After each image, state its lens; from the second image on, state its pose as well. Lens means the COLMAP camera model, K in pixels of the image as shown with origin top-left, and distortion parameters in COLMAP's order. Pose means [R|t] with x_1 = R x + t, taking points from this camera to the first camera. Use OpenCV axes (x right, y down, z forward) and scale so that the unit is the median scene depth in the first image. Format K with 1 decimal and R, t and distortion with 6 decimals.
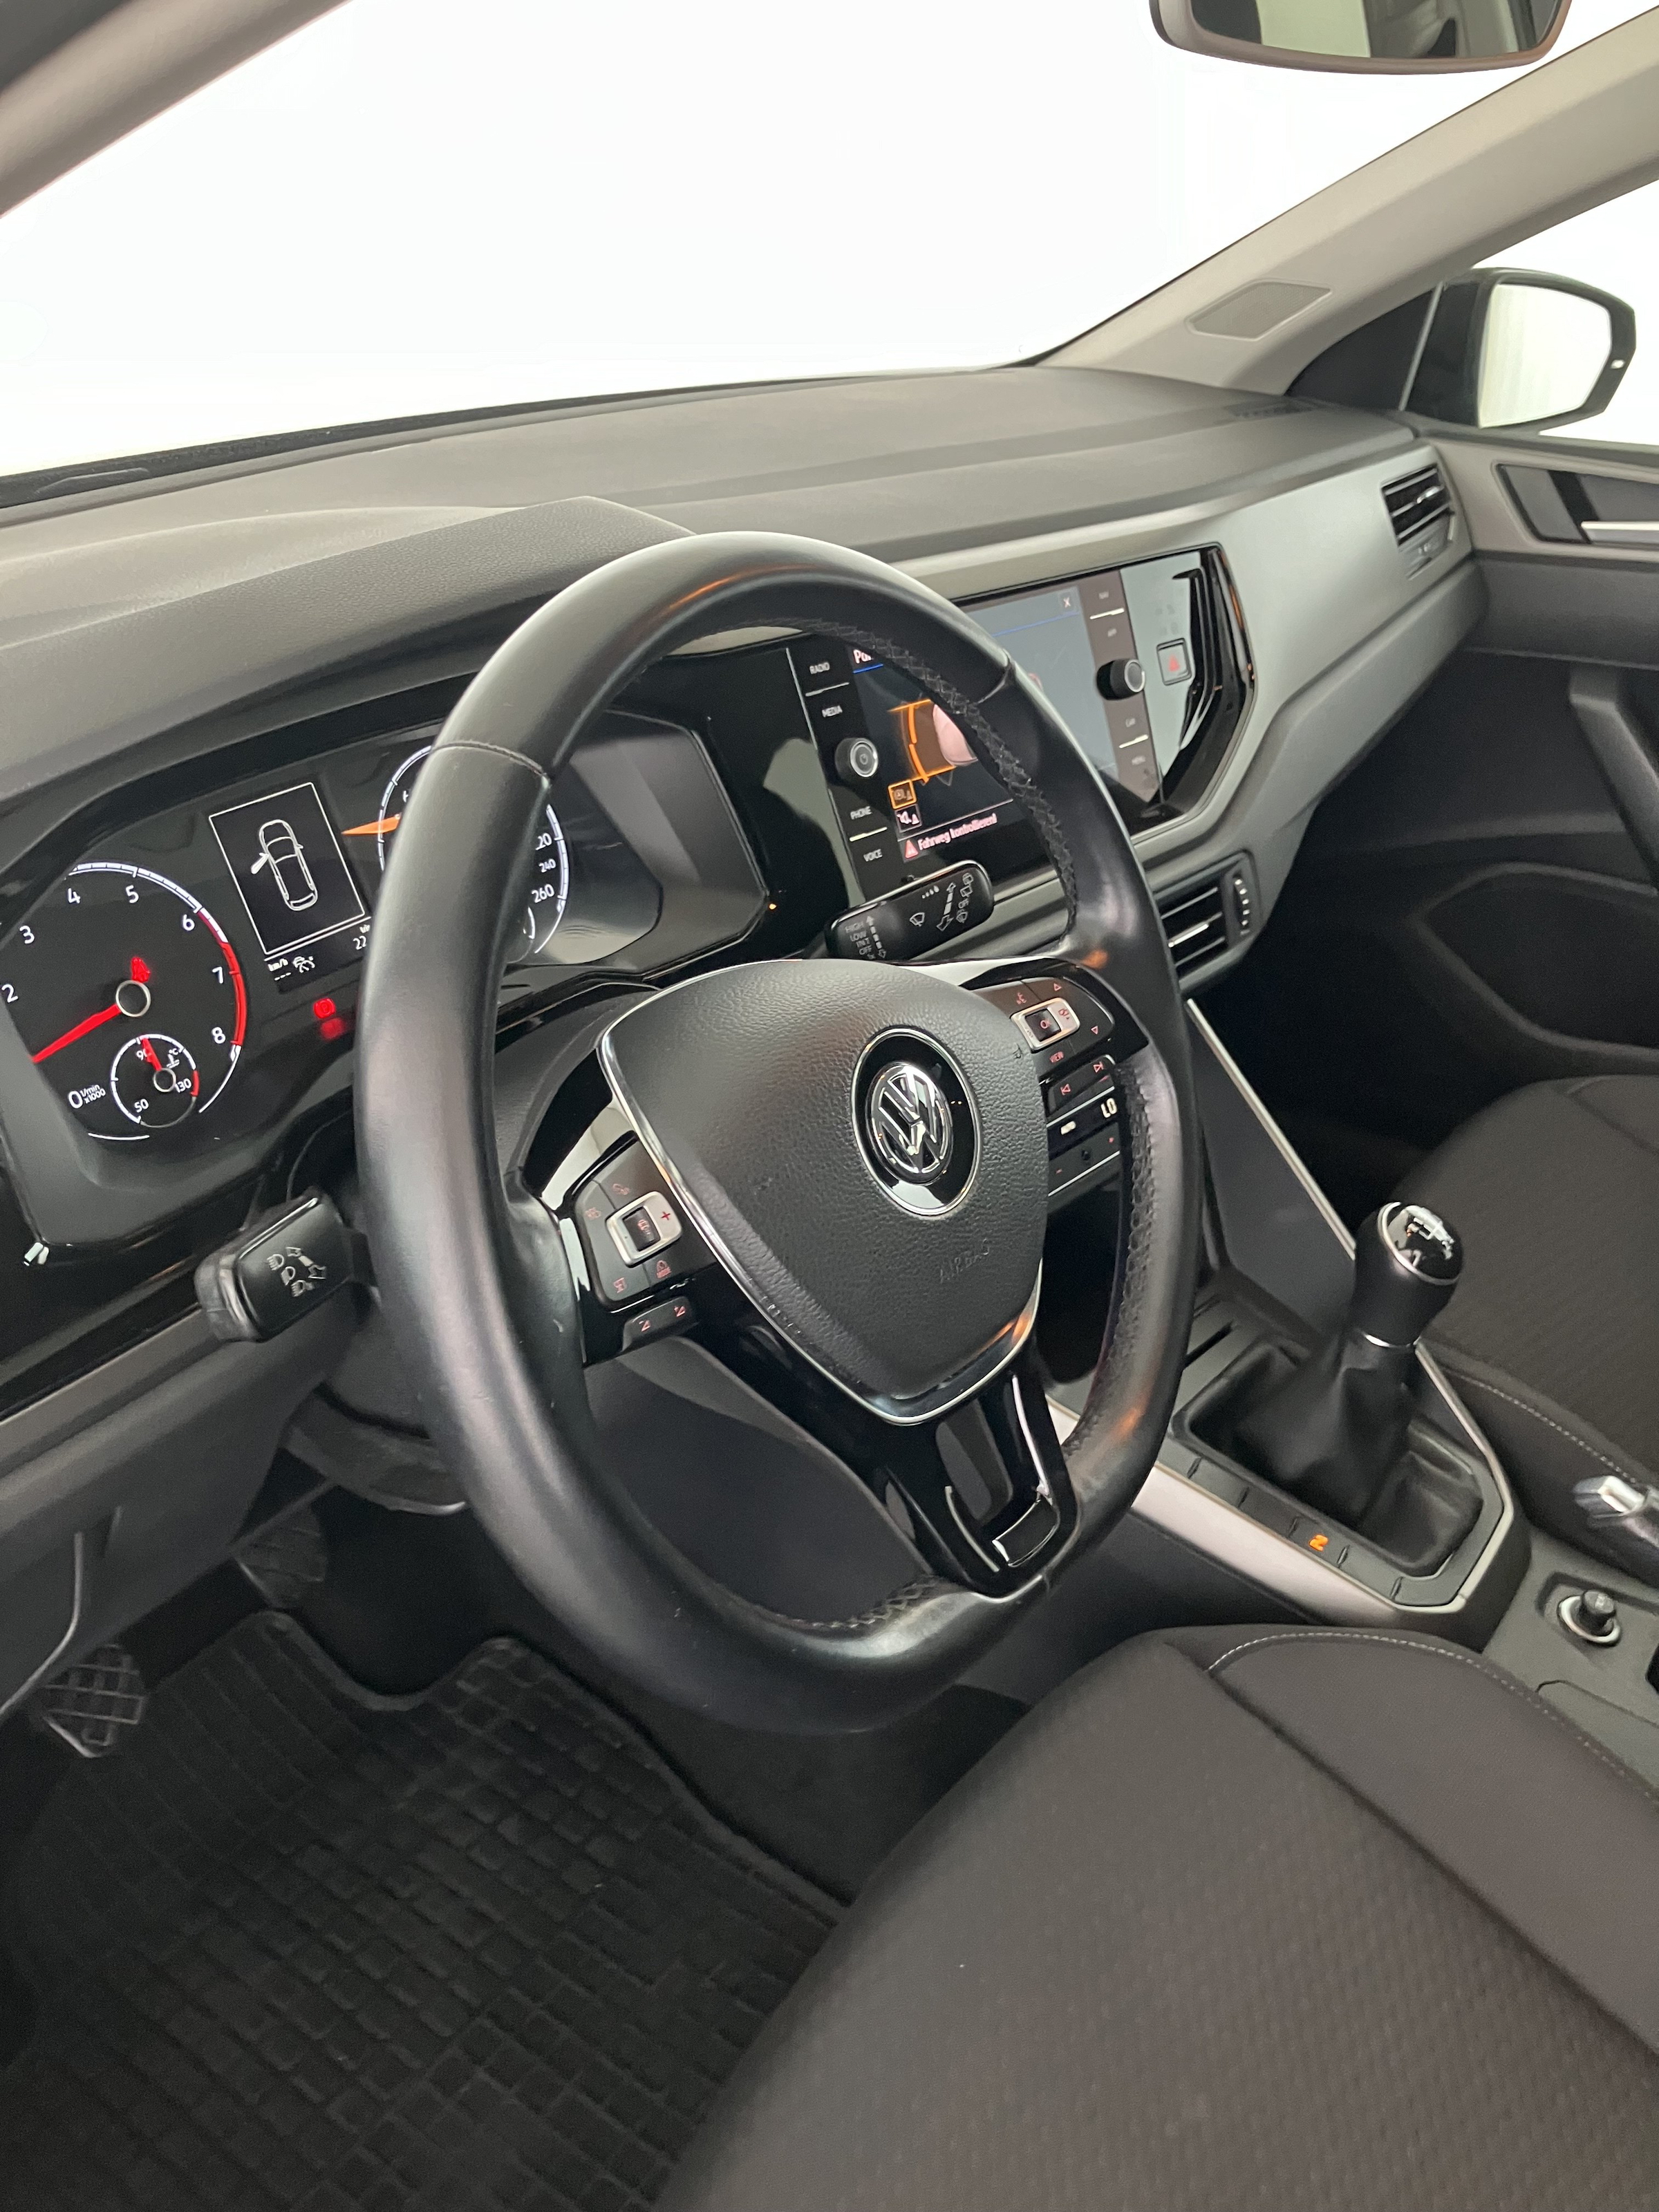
lens RADIAL K [[1794.7, 0, 870.3], [0, 1794.7, 1098.9], [0, 0, 1]] dist [0.058538, -0.049275]
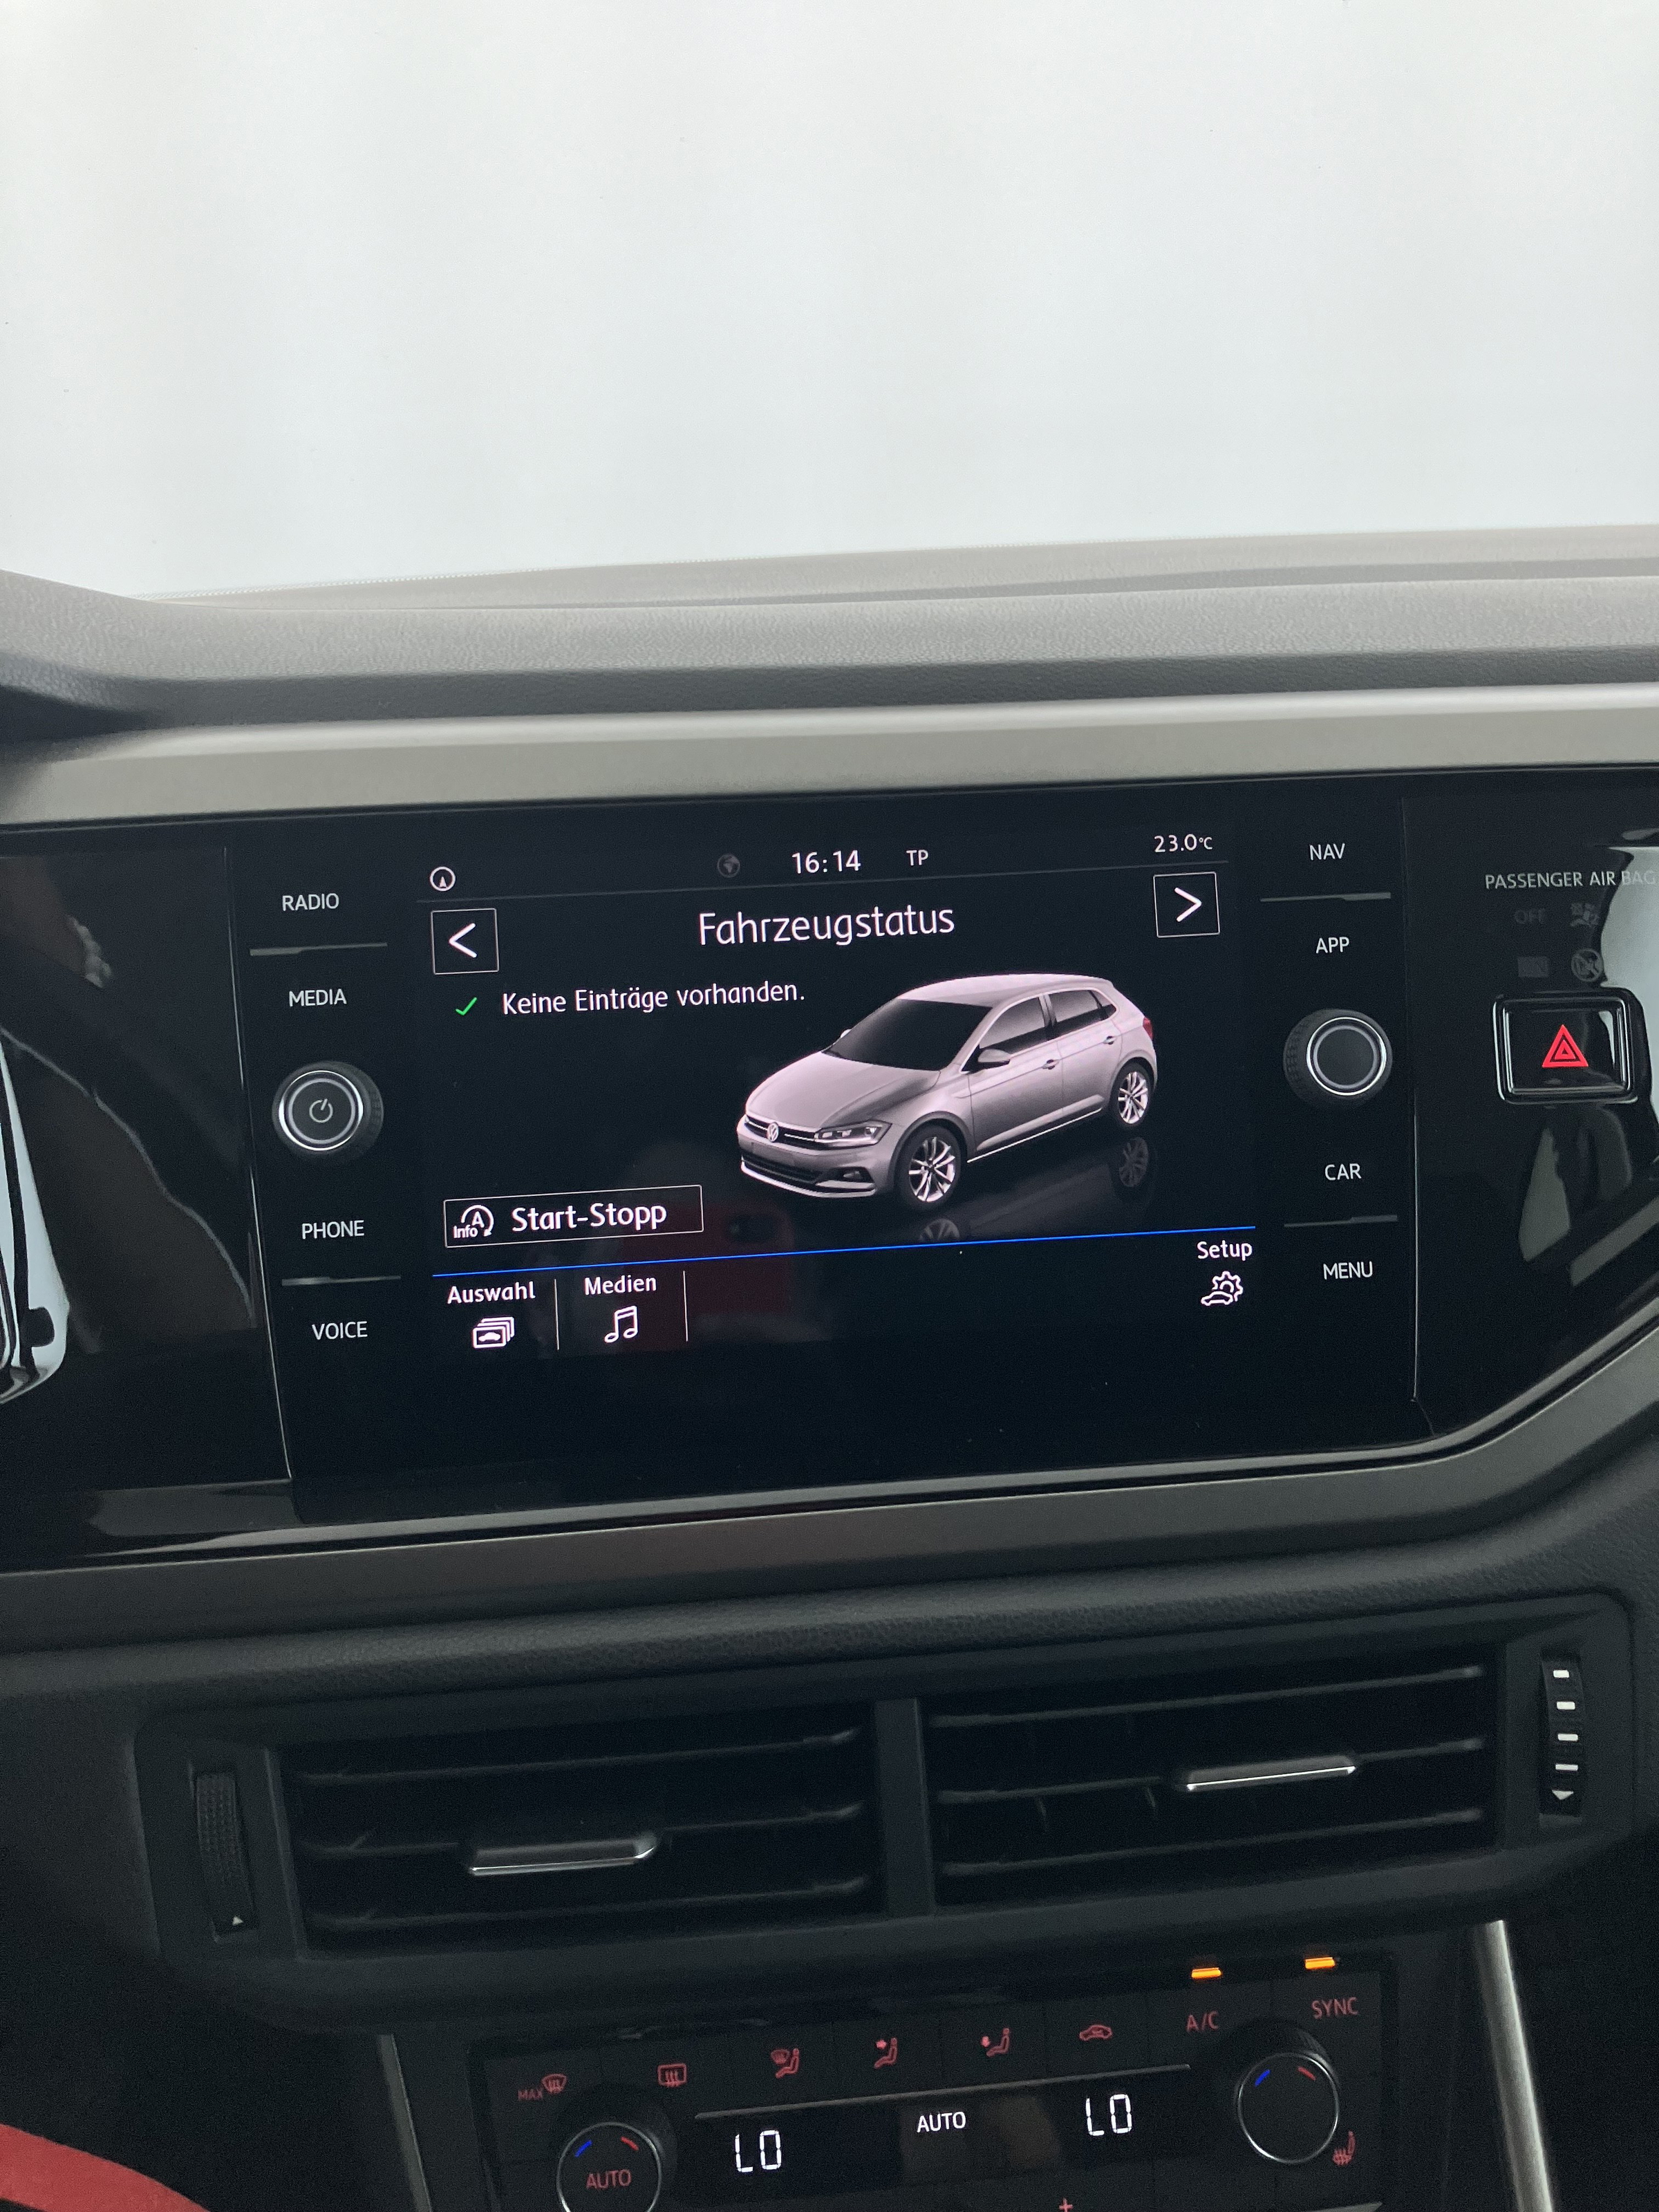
lens RADIAL K [[1831.0, 0, 825.1], [0, 1831.0, 1099.5], [0, 0, 1]] dist [0.011523, 0.000830]
pose [[0.737682, 0.177025, -0.651527, 0.444807], [-0.278581, 0.958843, -0.054894, -0.239670], [0.614994, 0.221998, 0.756637, 0.879323]]
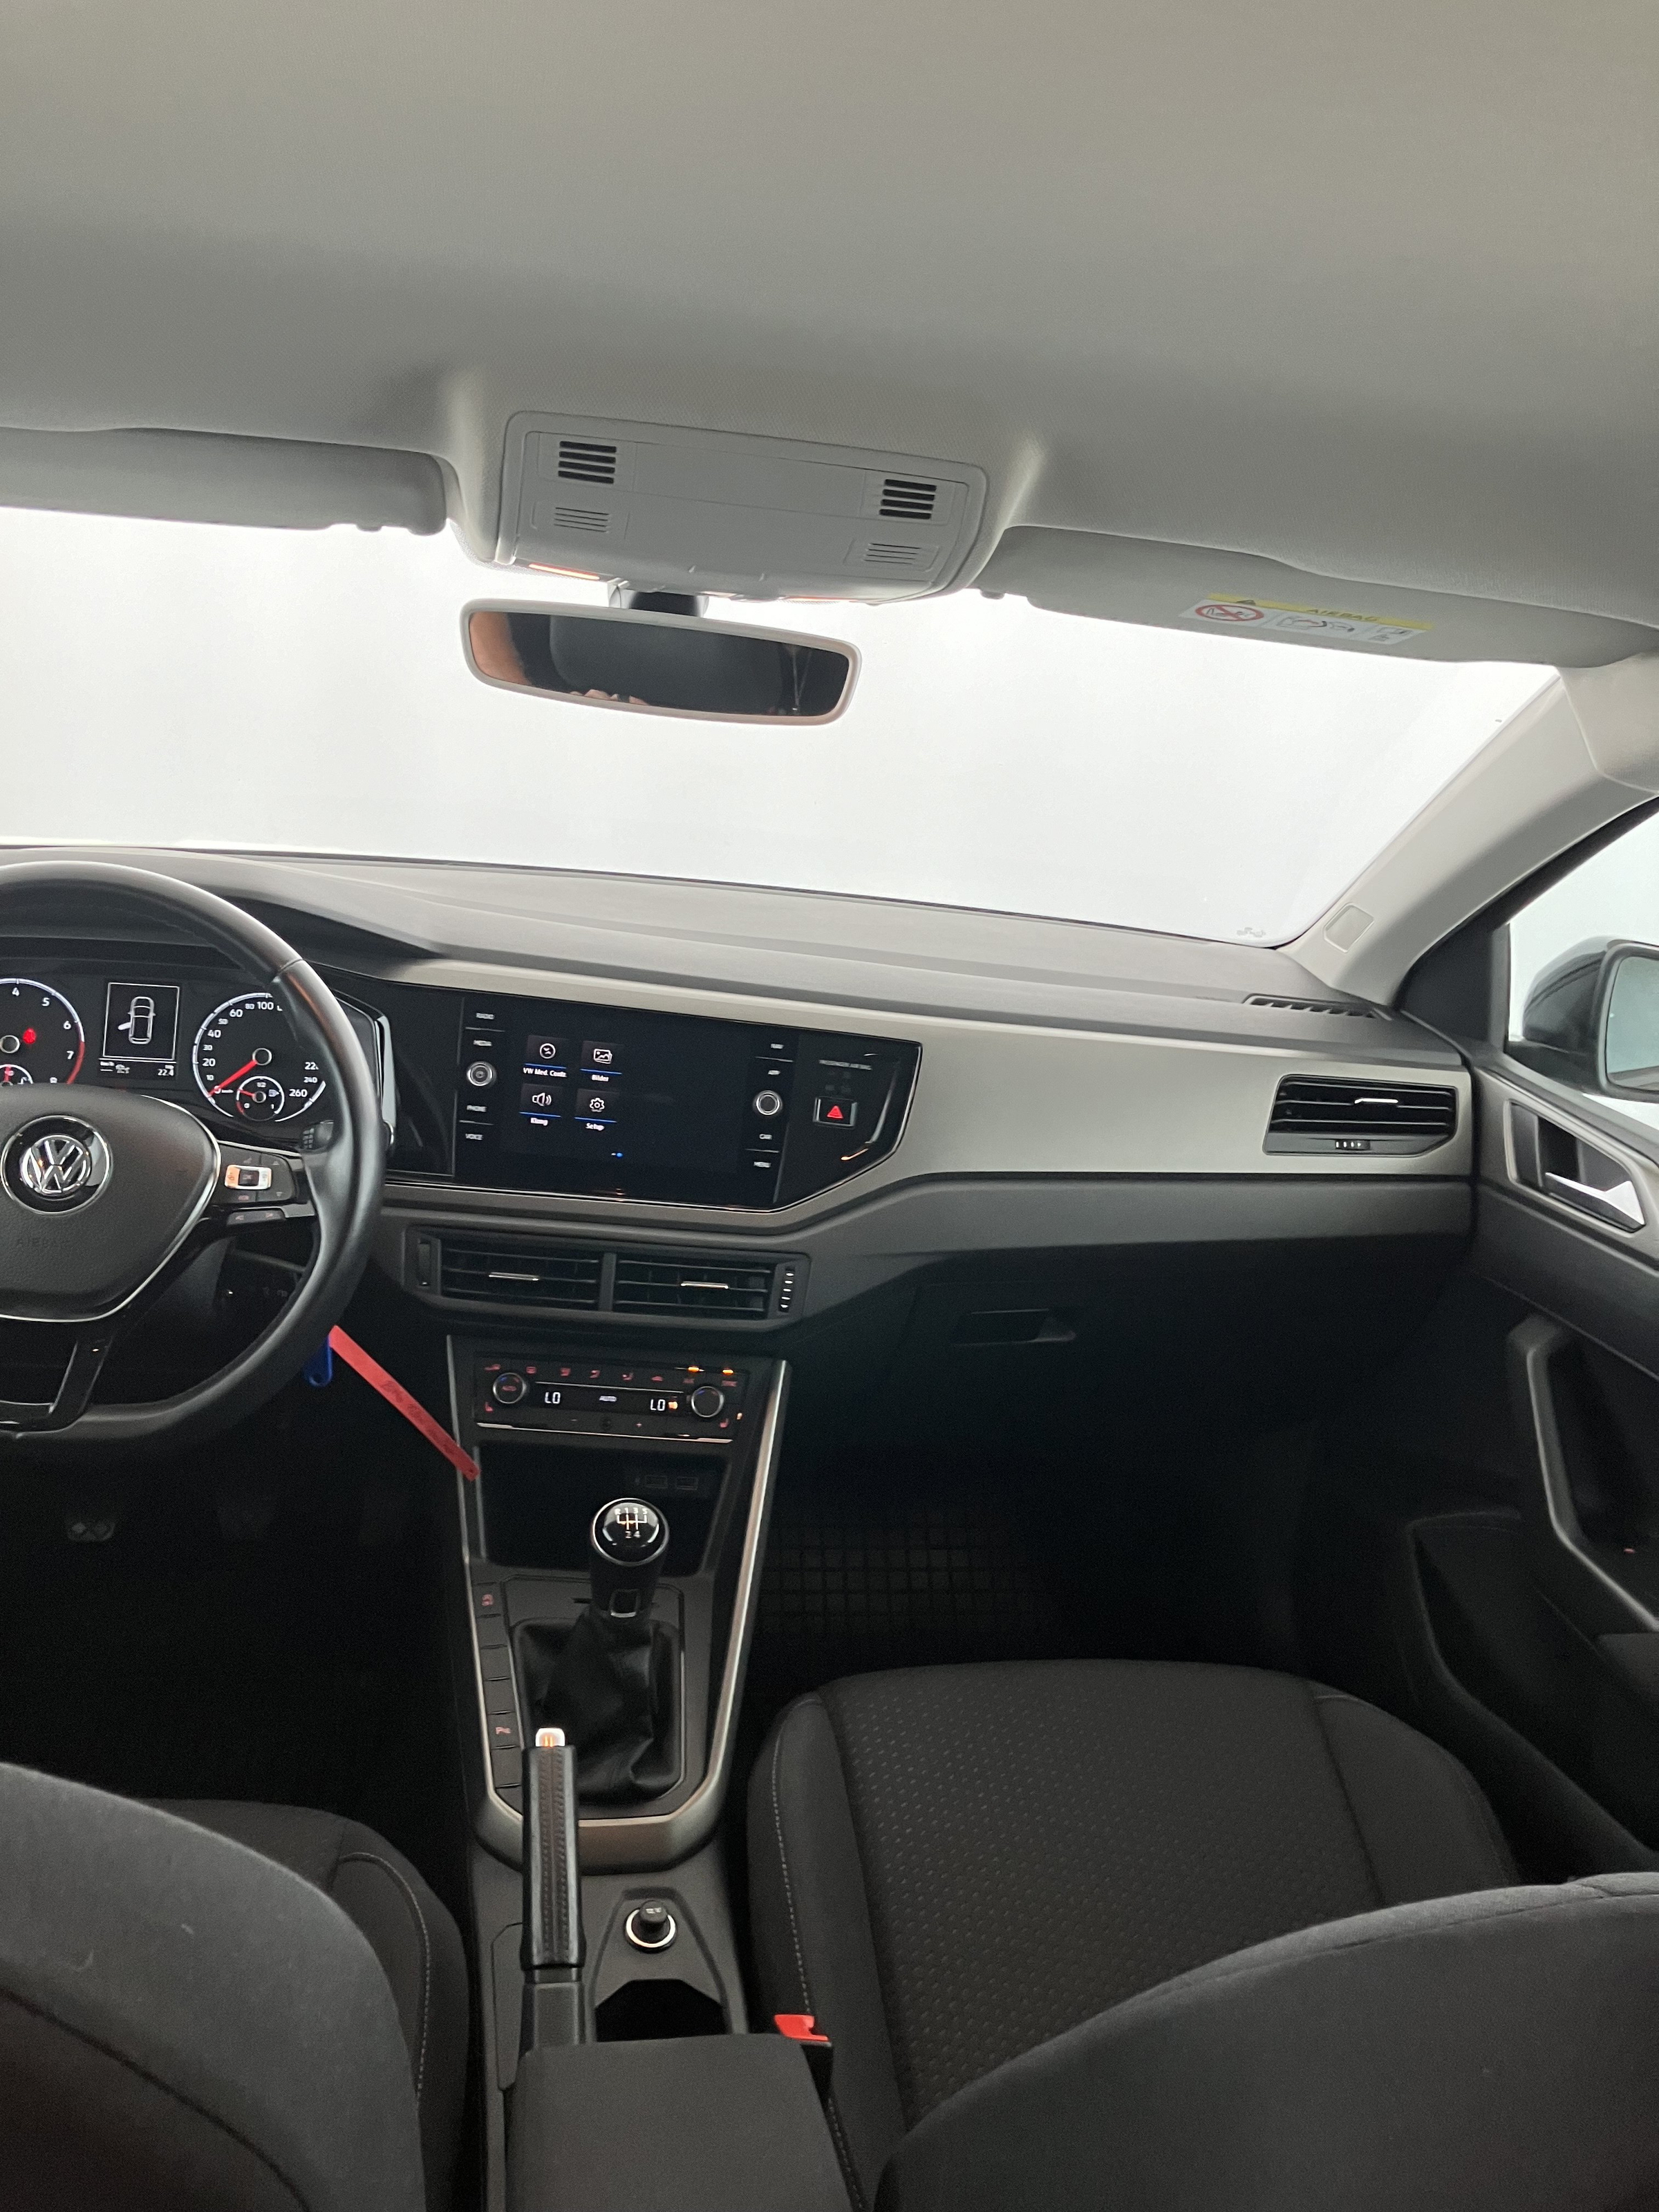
lens RADIAL K [[1821.4, 0, 838.6], [0, 1821.4, 1092.1], [0, 0, 1]] dist [0.111801, -0.255978]
pose [[0.714298, 0.234832, -0.659266, 1.511557], [-0.419409, 0.897758, -0.134636, -0.109233], [0.560245, 0.372672, 0.739758, 0.005208]]
